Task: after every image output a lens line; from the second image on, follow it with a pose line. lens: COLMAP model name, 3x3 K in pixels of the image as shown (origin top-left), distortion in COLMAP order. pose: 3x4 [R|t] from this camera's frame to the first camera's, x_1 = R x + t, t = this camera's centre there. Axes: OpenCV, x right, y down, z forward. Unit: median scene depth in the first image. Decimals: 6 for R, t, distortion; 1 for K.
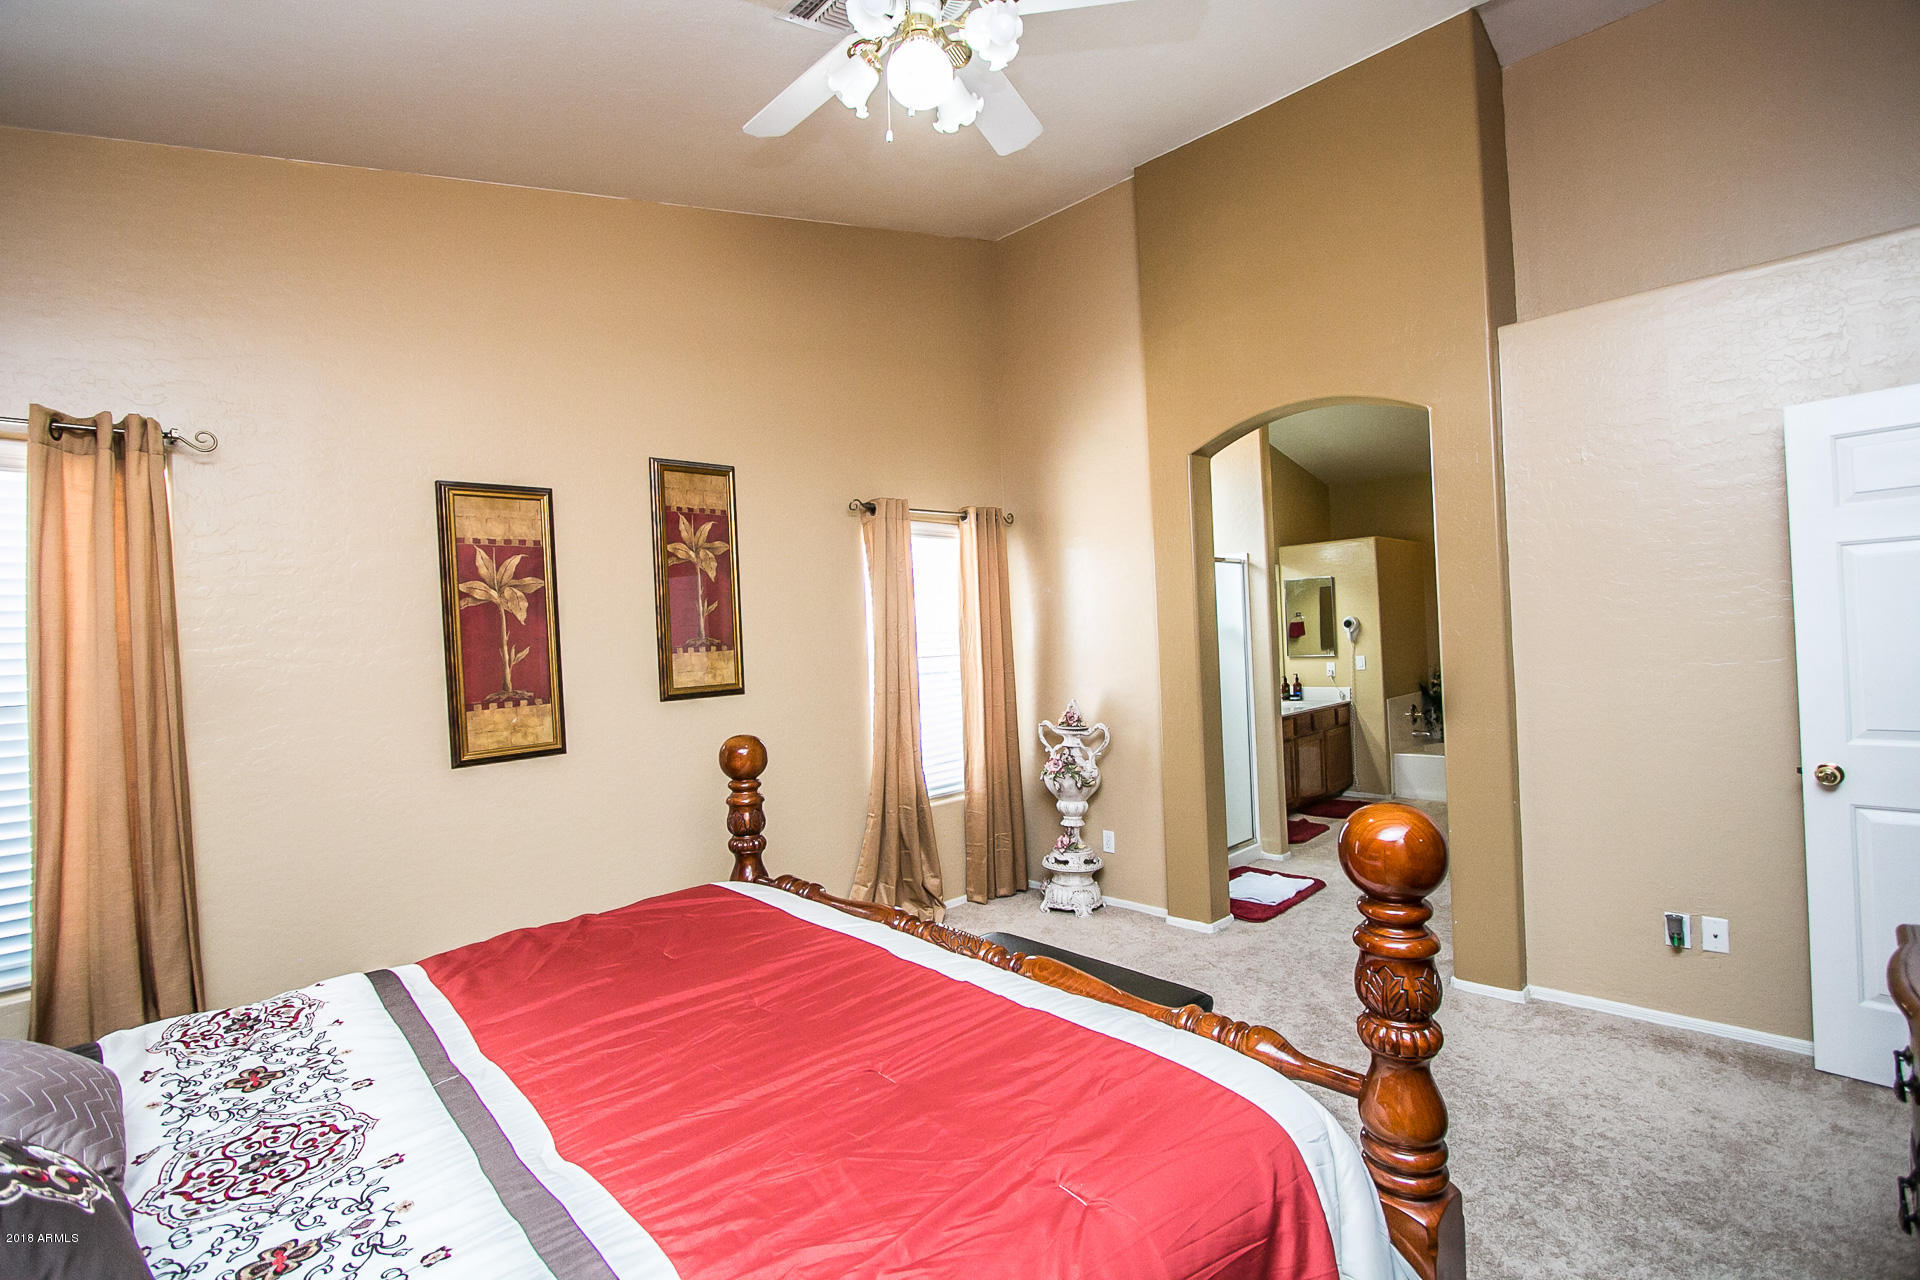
lens RADIAL K [[870.9, 0, 971.1], [0, 870.9, 640.8], [0, 0, 1]] dist [-0.001521, -0.000295]
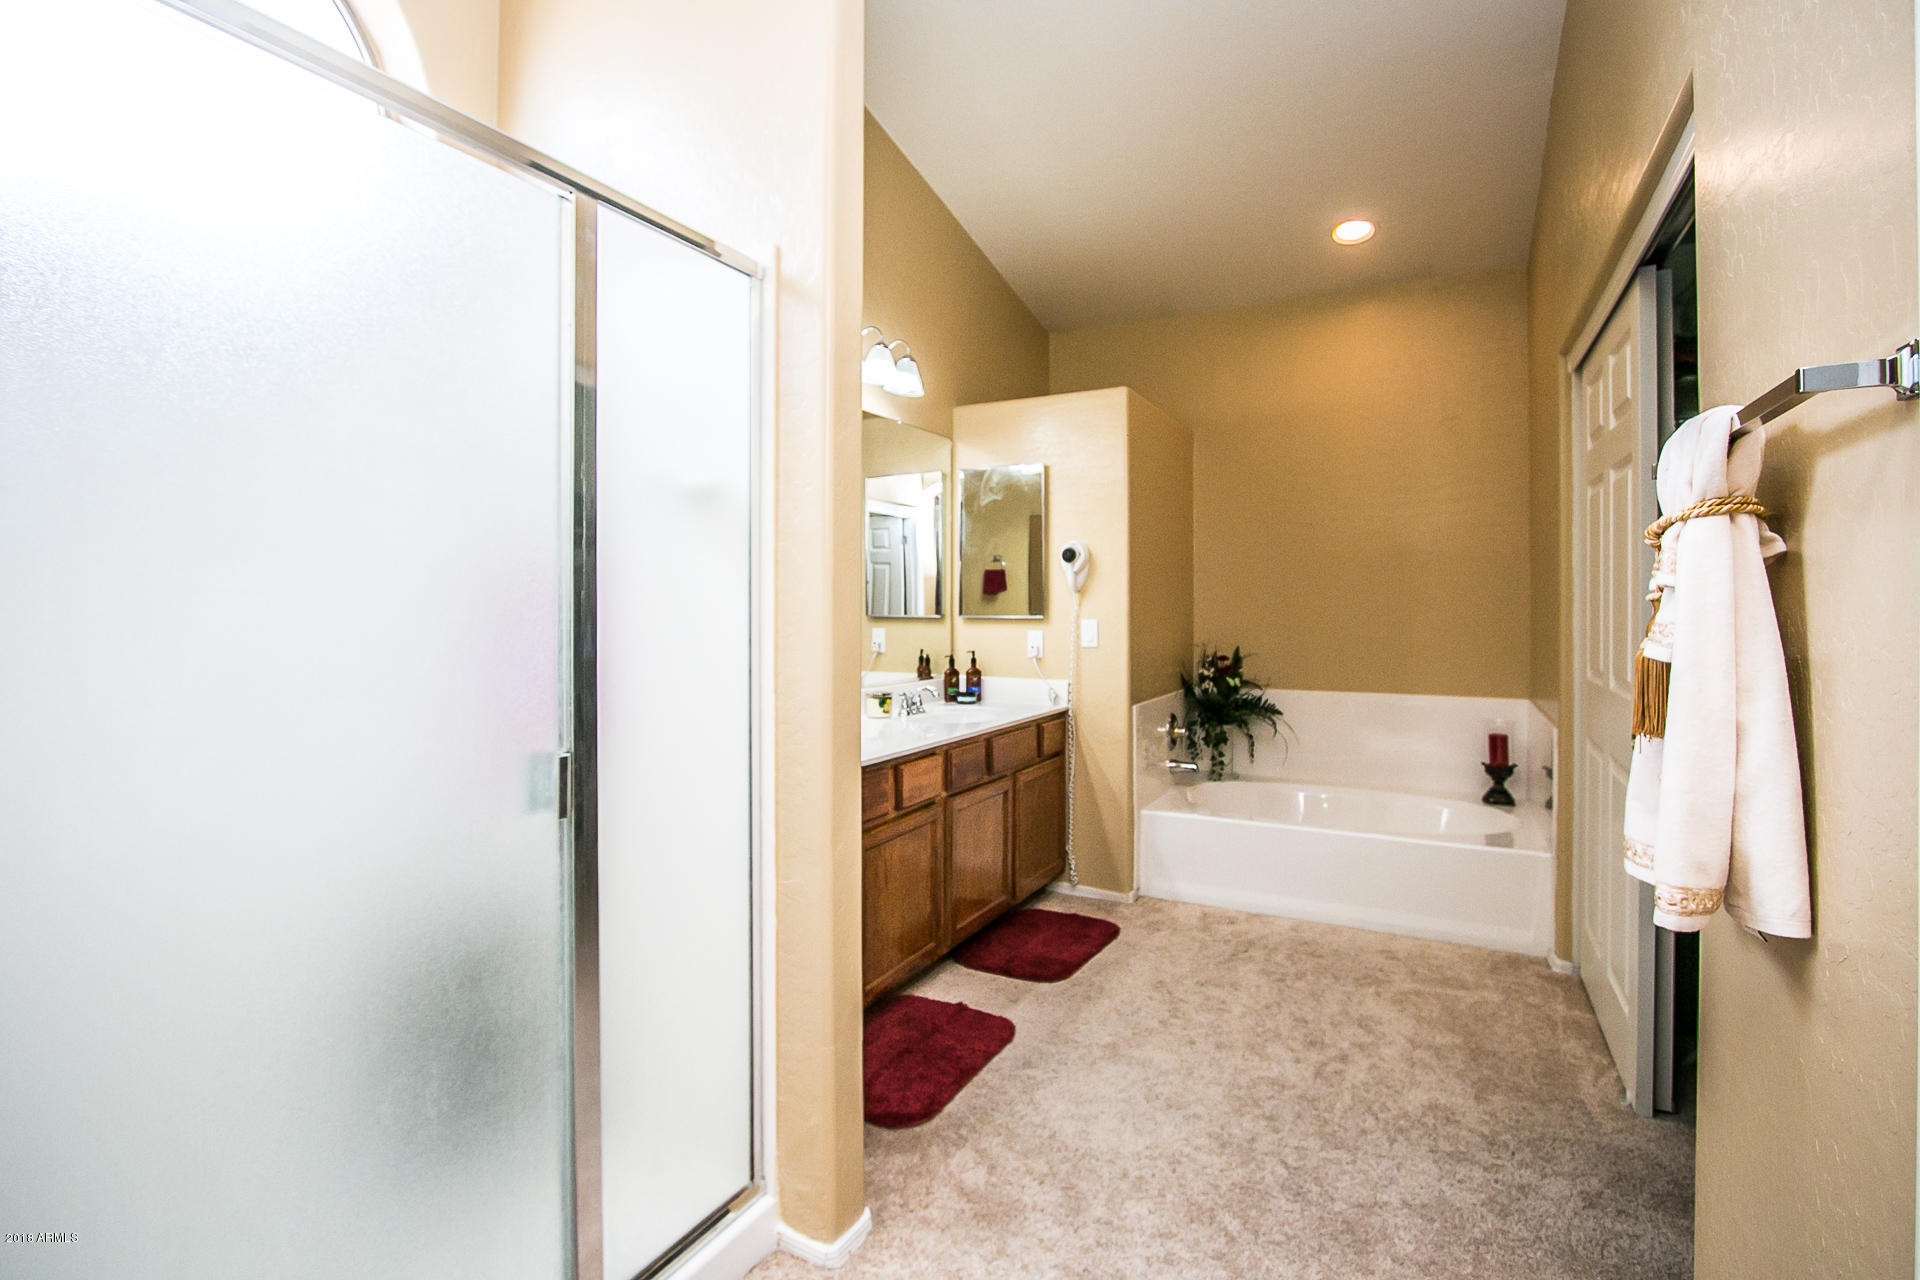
lens RADIAL K [[870.9, 0, 971.1], [0, 870.9, 640.8], [0, 0, 1]] dist [-0.001521, -0.000295]
pose [[0.955833, 0.036255, 0.291666, 0.229029], [-0.044168, 0.998812, 0.020591, 0.021987], [-0.290573, -0.032564, 0.956299, 0.524496]]
